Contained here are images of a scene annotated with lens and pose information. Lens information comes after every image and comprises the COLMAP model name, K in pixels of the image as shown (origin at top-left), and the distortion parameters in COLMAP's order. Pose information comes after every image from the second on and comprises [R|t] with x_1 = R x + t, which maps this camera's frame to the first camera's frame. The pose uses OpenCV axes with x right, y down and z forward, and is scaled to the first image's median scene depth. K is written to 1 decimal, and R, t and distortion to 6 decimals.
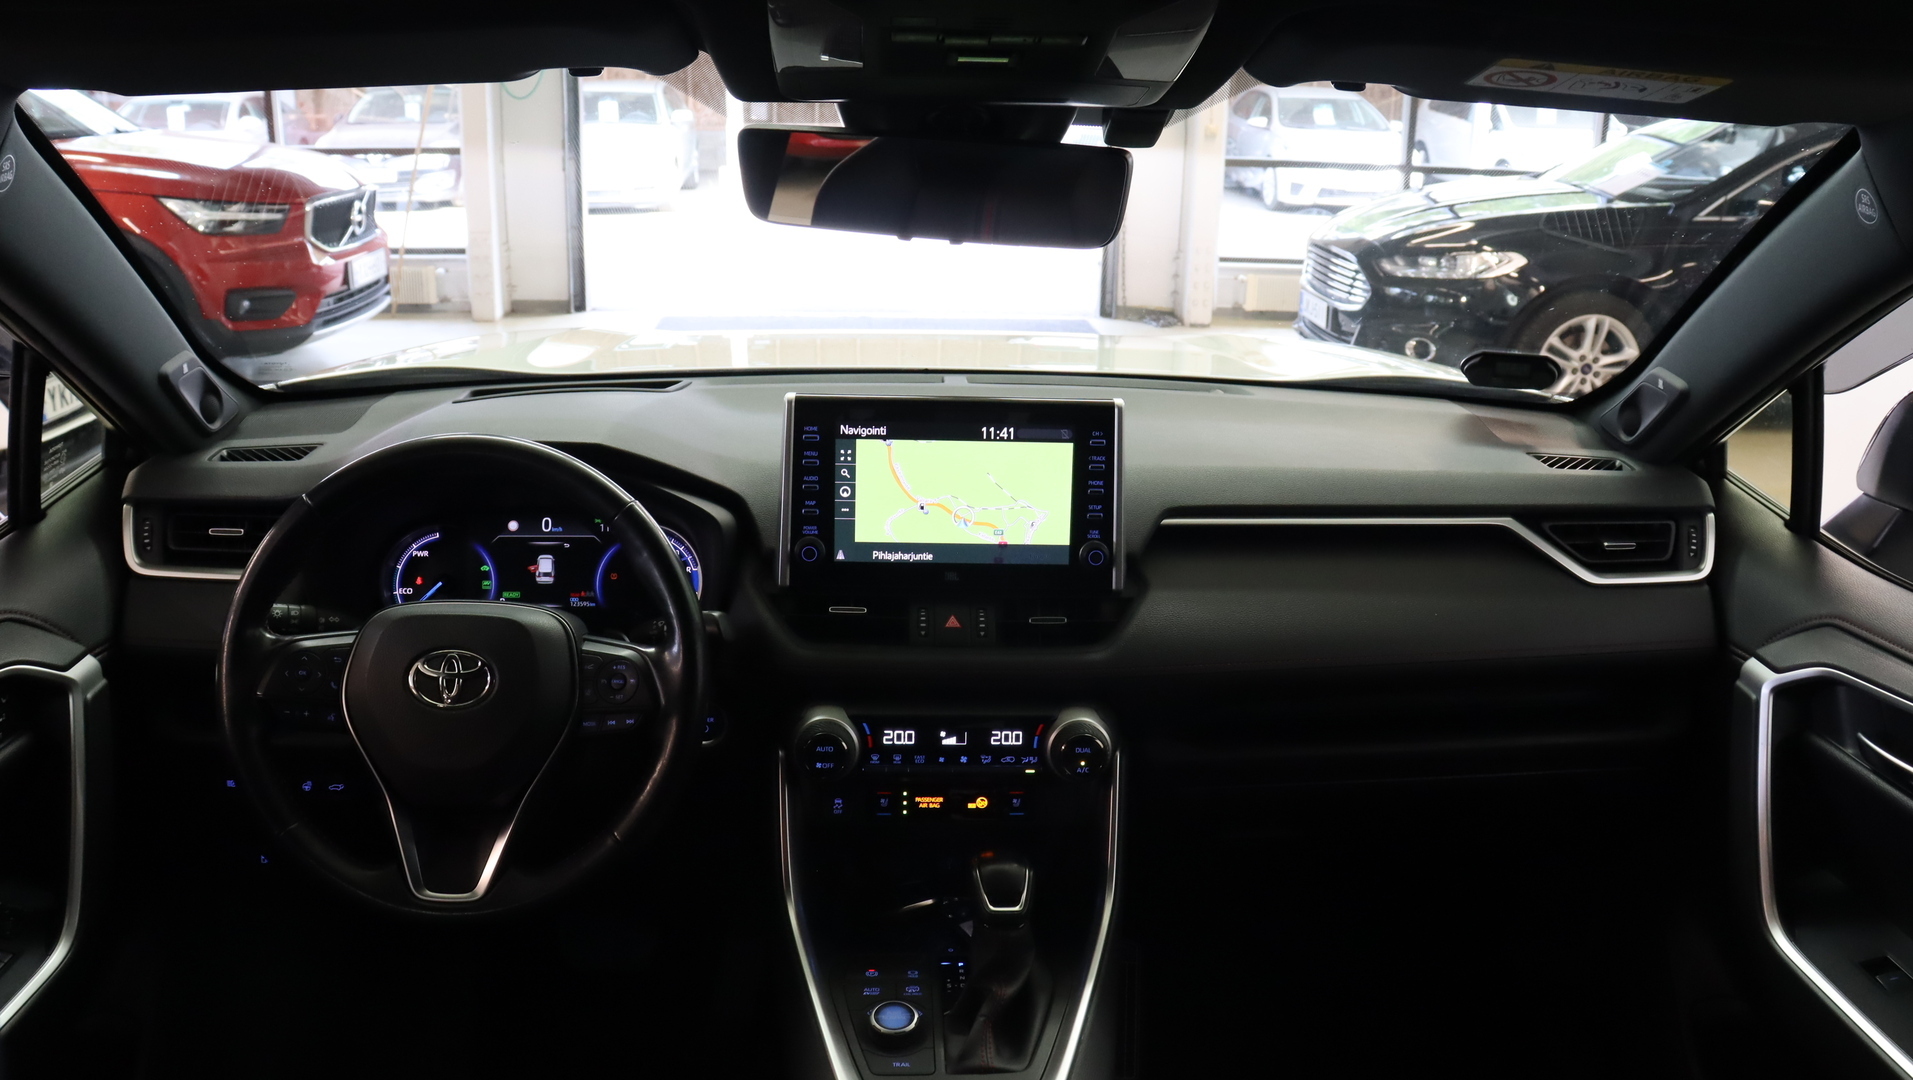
lens RADIAL K [[1505.0, 0, 973.5], [0, 1505.0, 501.5], [0, 0, 1]] dist [-0.182277, 0.153229]
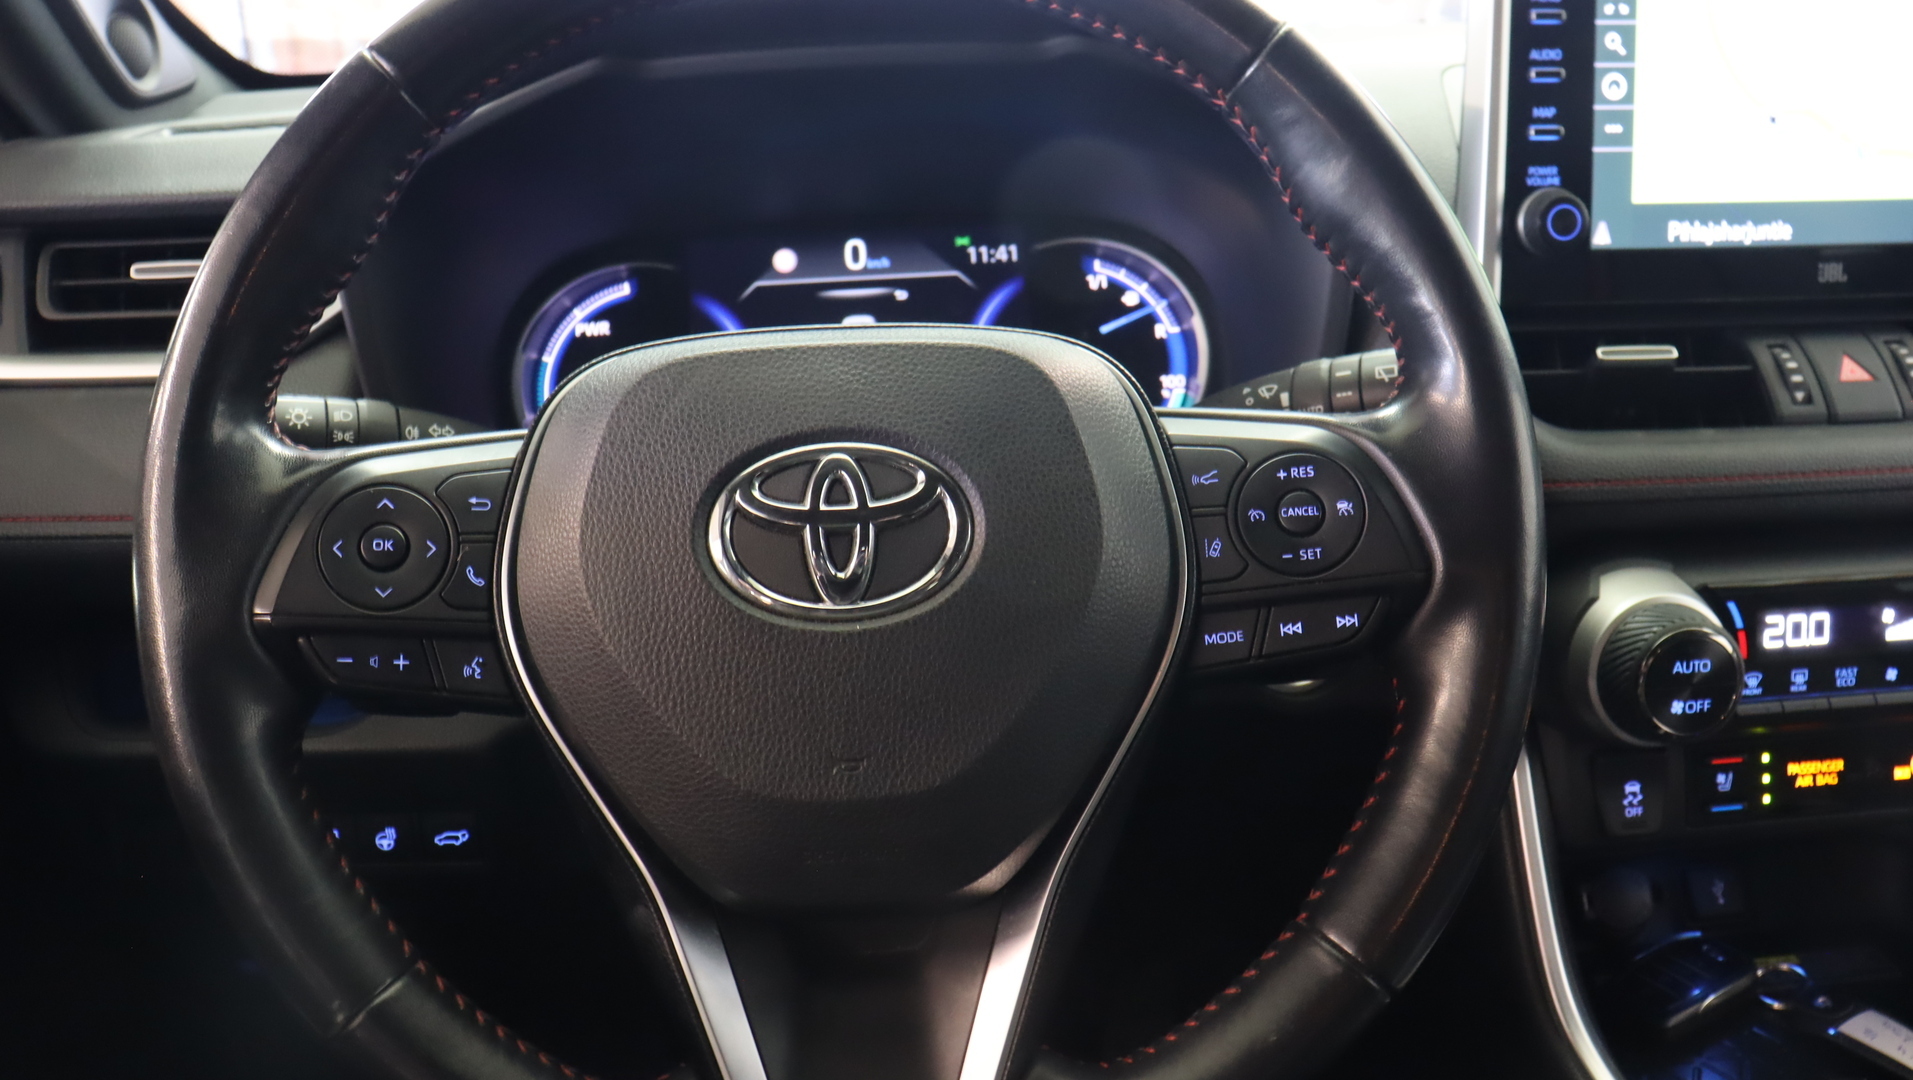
lens RADIAL K [[1505.0, 0, 973.5], [0, 1505.0, 501.5], [0, 0, 1]] dist [-0.182277, 0.153229]
pose [[0.998277, -0.058646, -0.002001, -0.280333], [0.058679, 0.997862, 0.028767, 0.092164], [0.000310, -0.028835, 0.999584, 0.571191]]
